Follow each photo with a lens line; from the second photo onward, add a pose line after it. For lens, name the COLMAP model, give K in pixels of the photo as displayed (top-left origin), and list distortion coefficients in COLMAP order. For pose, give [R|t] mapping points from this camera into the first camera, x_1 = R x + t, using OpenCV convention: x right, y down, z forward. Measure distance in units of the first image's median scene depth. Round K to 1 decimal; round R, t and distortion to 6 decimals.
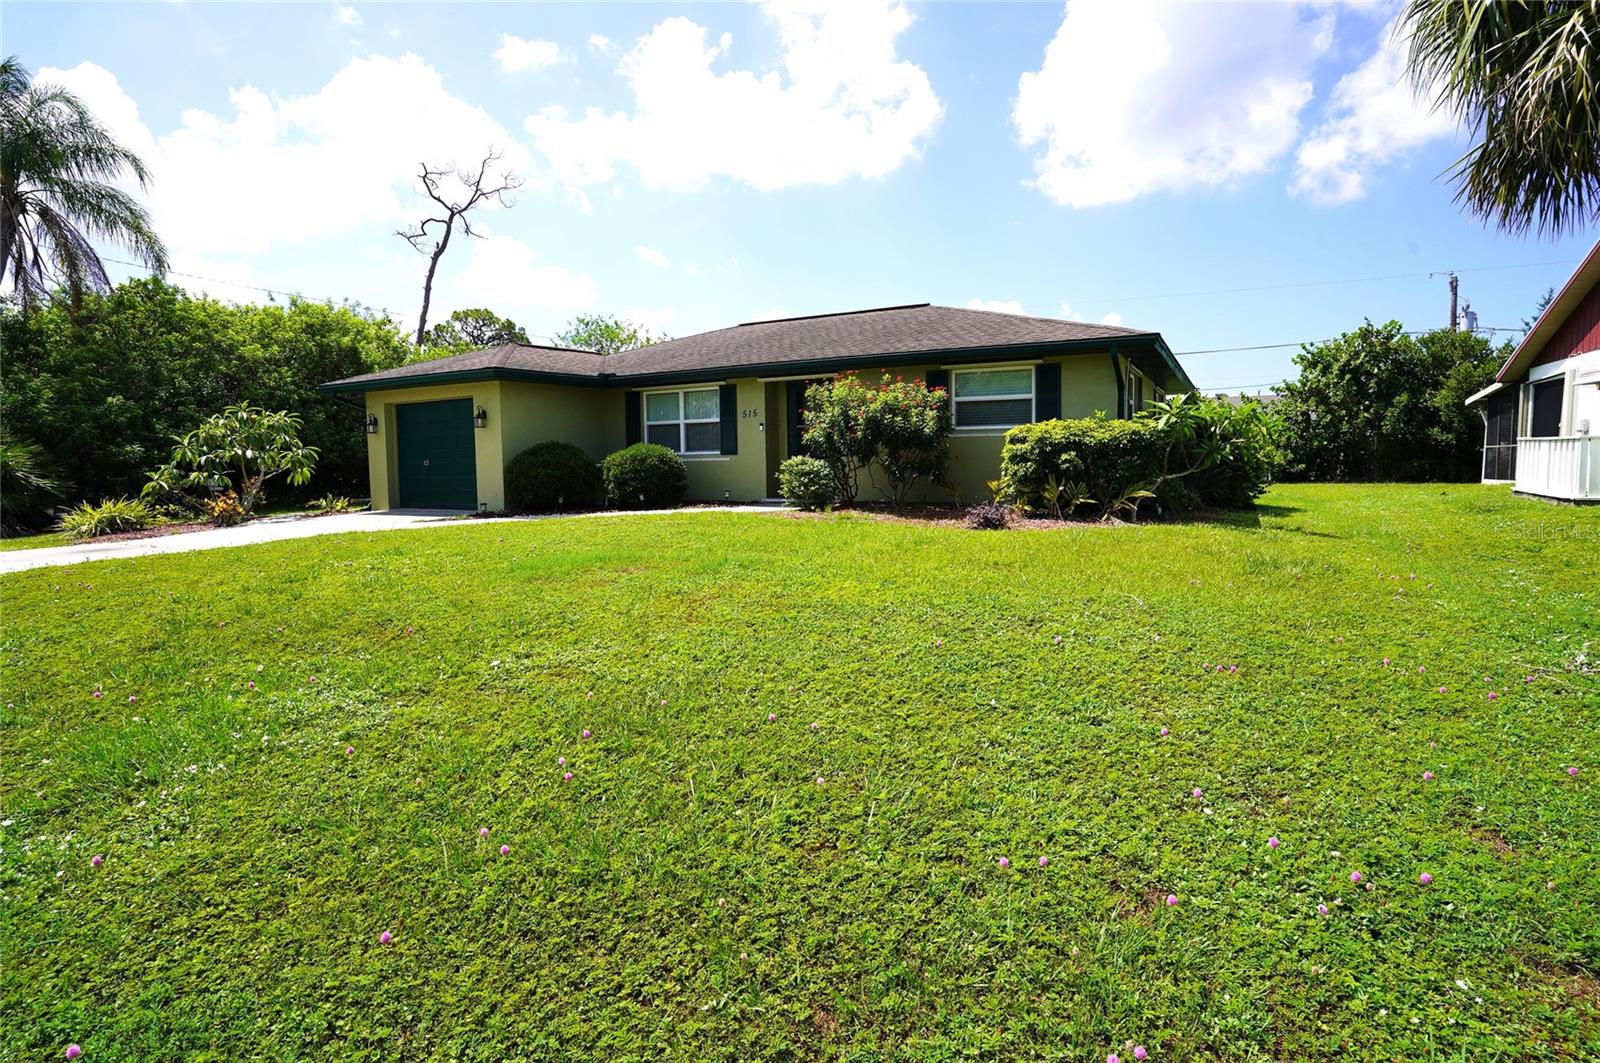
lens RADIAL K [[798.5, 0, 792.6], [0, 798.5, 561.7], [0, 0, 1]] dist [-0.077910, 0.034289]
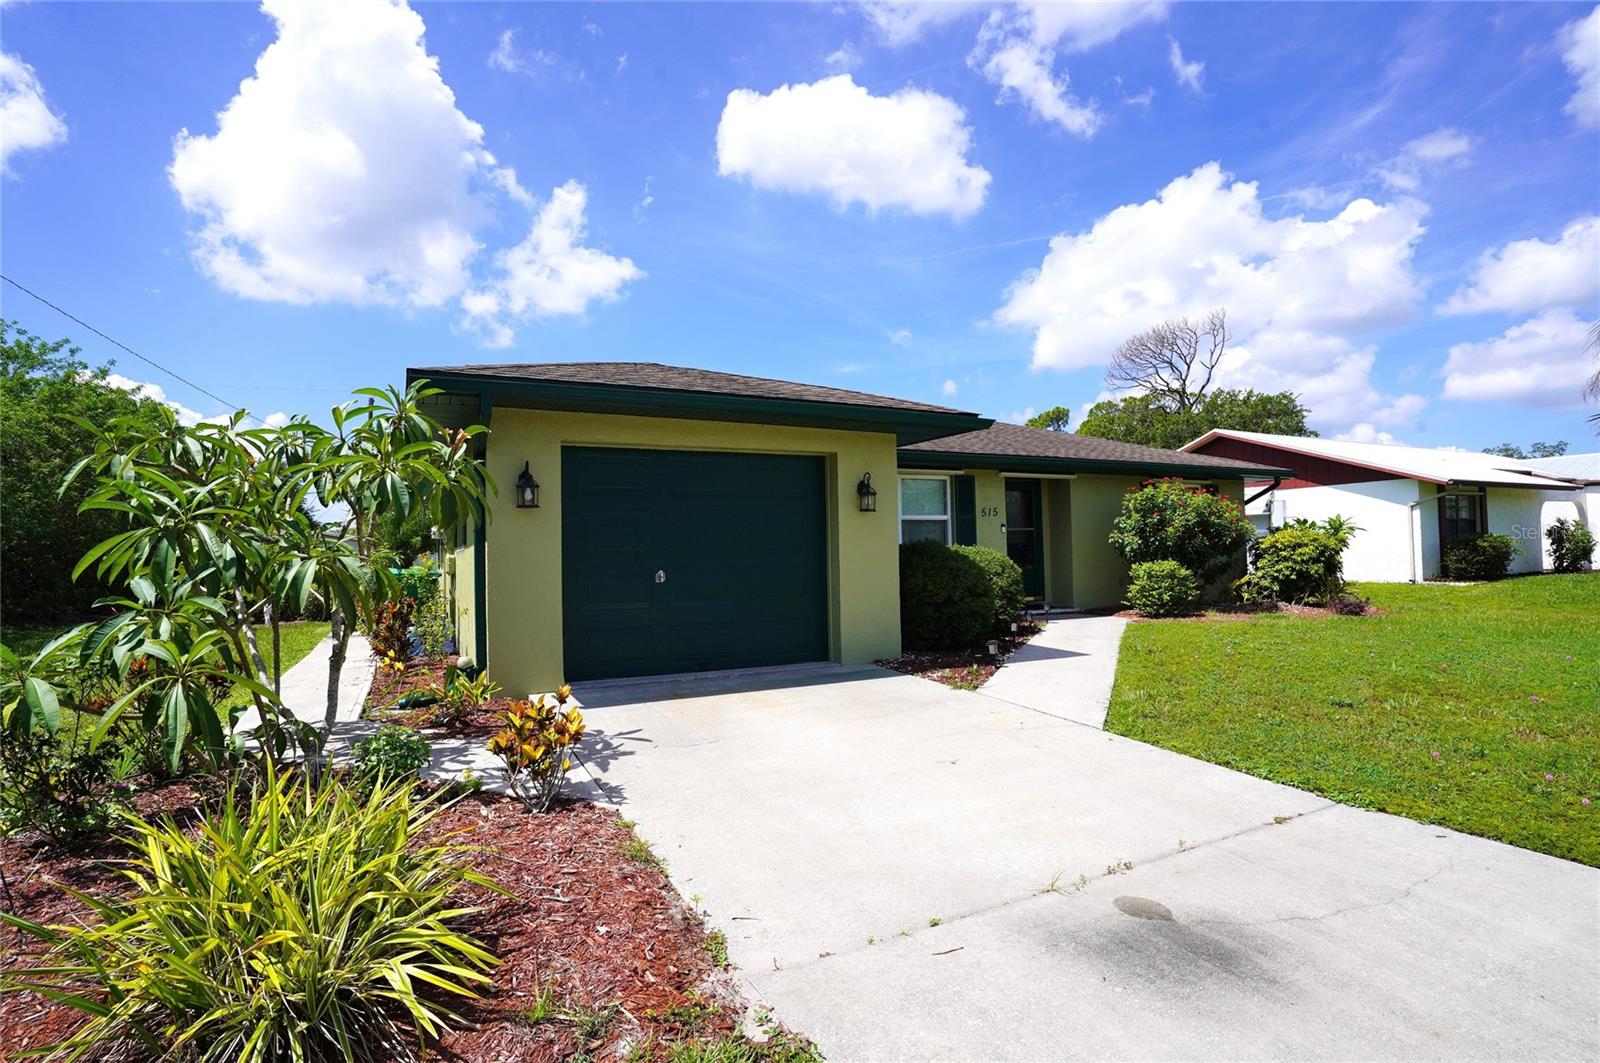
lens RADIAL K [[798.5, 0, 792.6], [0, 798.5, 561.7], [0, 0, 1]] dist [-0.077910, 0.034289]
pose [[0.573851, -0.002972, 0.818955, -0.804624], [0.117745, 0.989903, -0.078913, -0.087504], [-0.810451, 0.141712, 0.568407, 0.660871]]
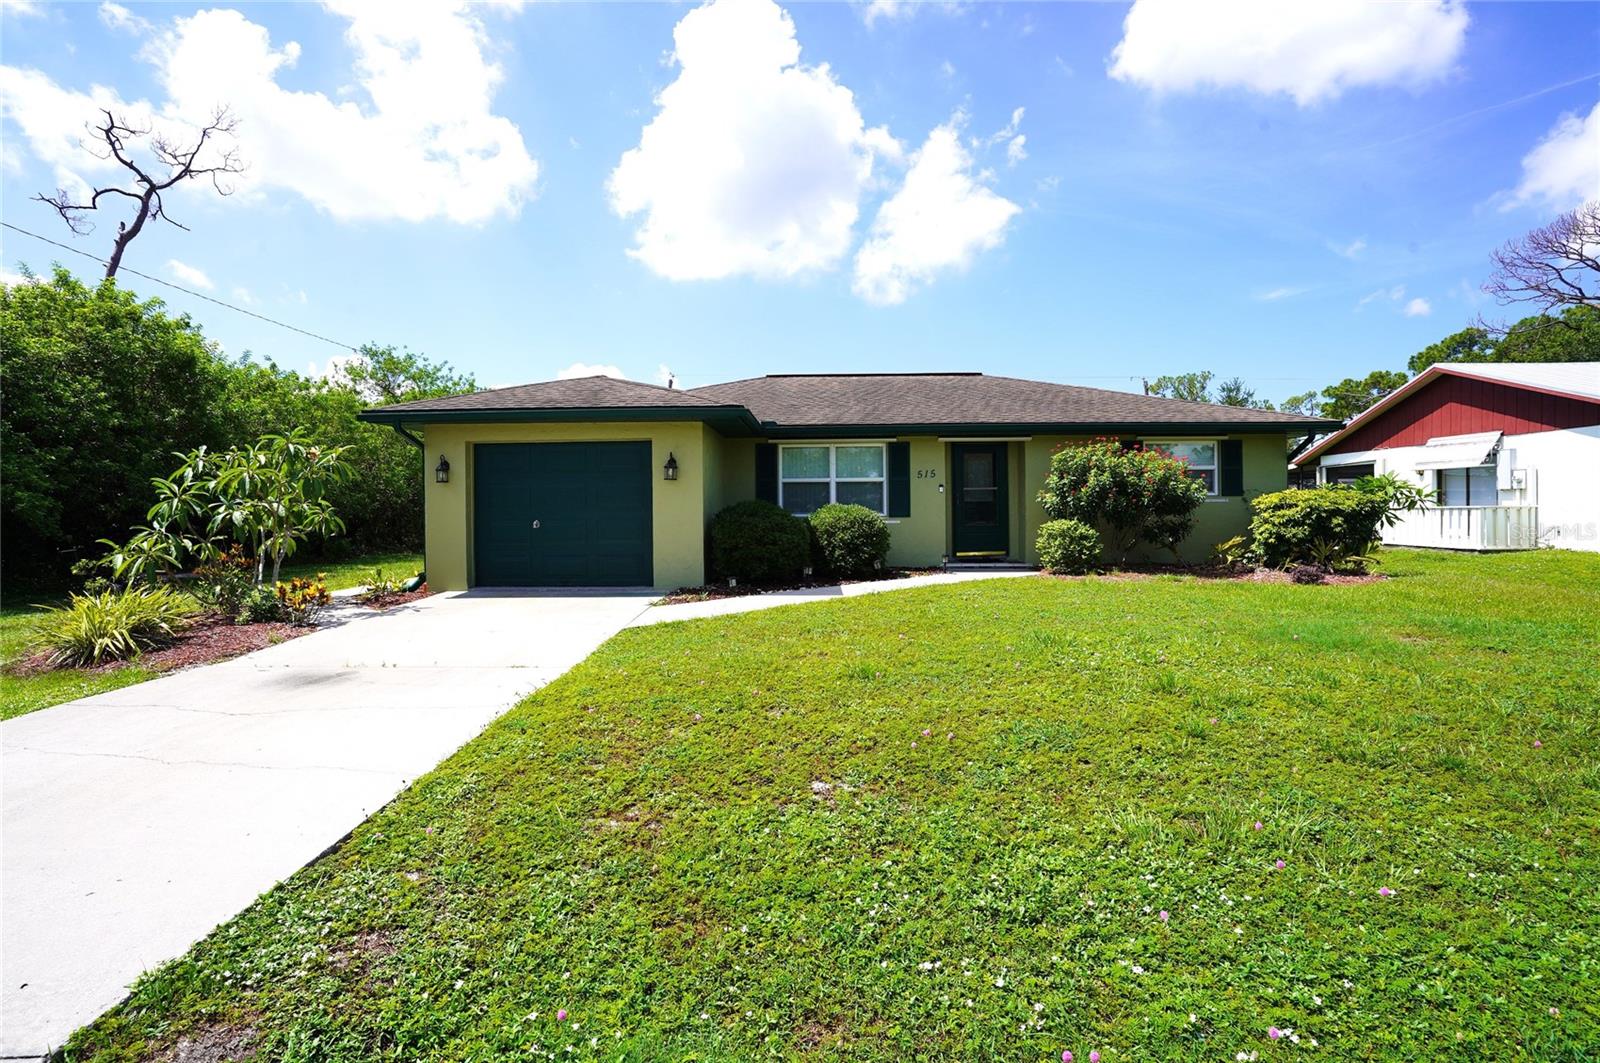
lens RADIAL K [[820.9, 0, 788.9], [0, 820.9, 535.6], [0, 0, 1]] dist [-0.081892, 0.040199]
pose [[0.885327, -0.004953, 0.464942, -0.605844], [0.055613, 0.993893, -0.095308, -0.029551], [-0.461631, 0.110236, 0.880196, 0.223543]]
